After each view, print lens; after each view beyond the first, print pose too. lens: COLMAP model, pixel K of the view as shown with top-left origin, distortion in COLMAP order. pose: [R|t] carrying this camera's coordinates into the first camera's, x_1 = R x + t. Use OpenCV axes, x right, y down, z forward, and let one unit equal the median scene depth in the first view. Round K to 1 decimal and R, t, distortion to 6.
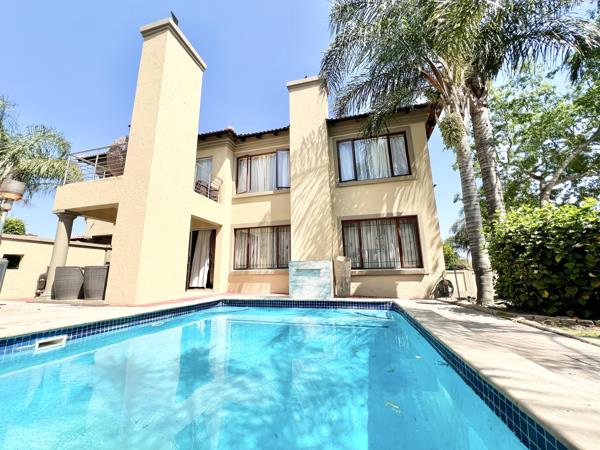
lens RADIAL K [[241.5, 0, 299.1], [0, 241.5, 224.6], [0, 0, 1]] dist [0.001613, 0.000193]
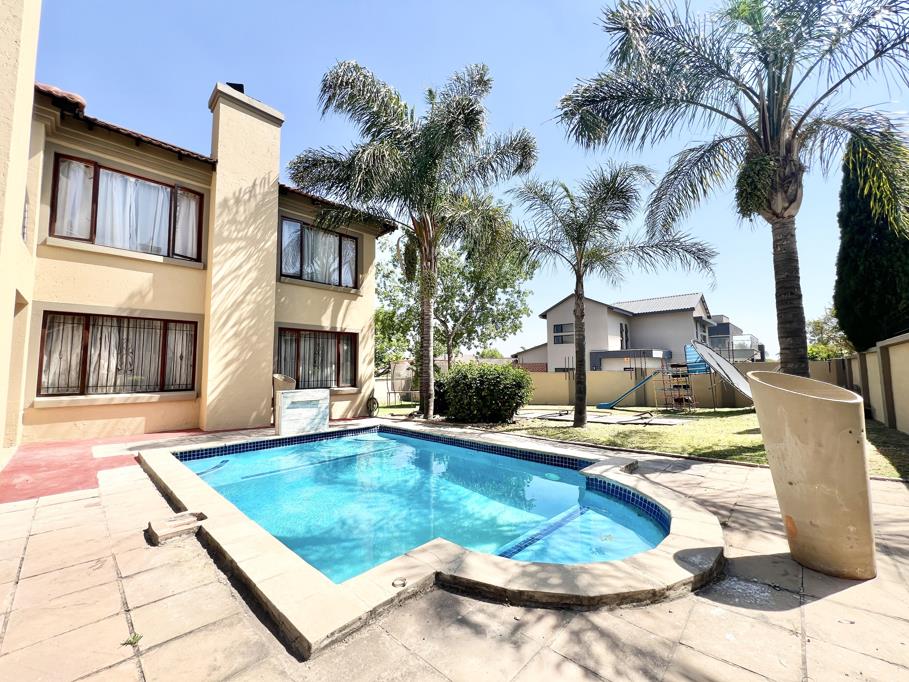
lens RADIAL K [[365.9, 0, 453.2], [0, 365.9, 340.4], [0, 0, 1]] dist [0.001613, 0.000193]
pose [[0.478036, 0.079533, 0.874732, -0.553292], [-0.187580, 0.982160, 0.013211, -0.091692], [-0.858076, -0.170398, 0.484427, -0.041635]]
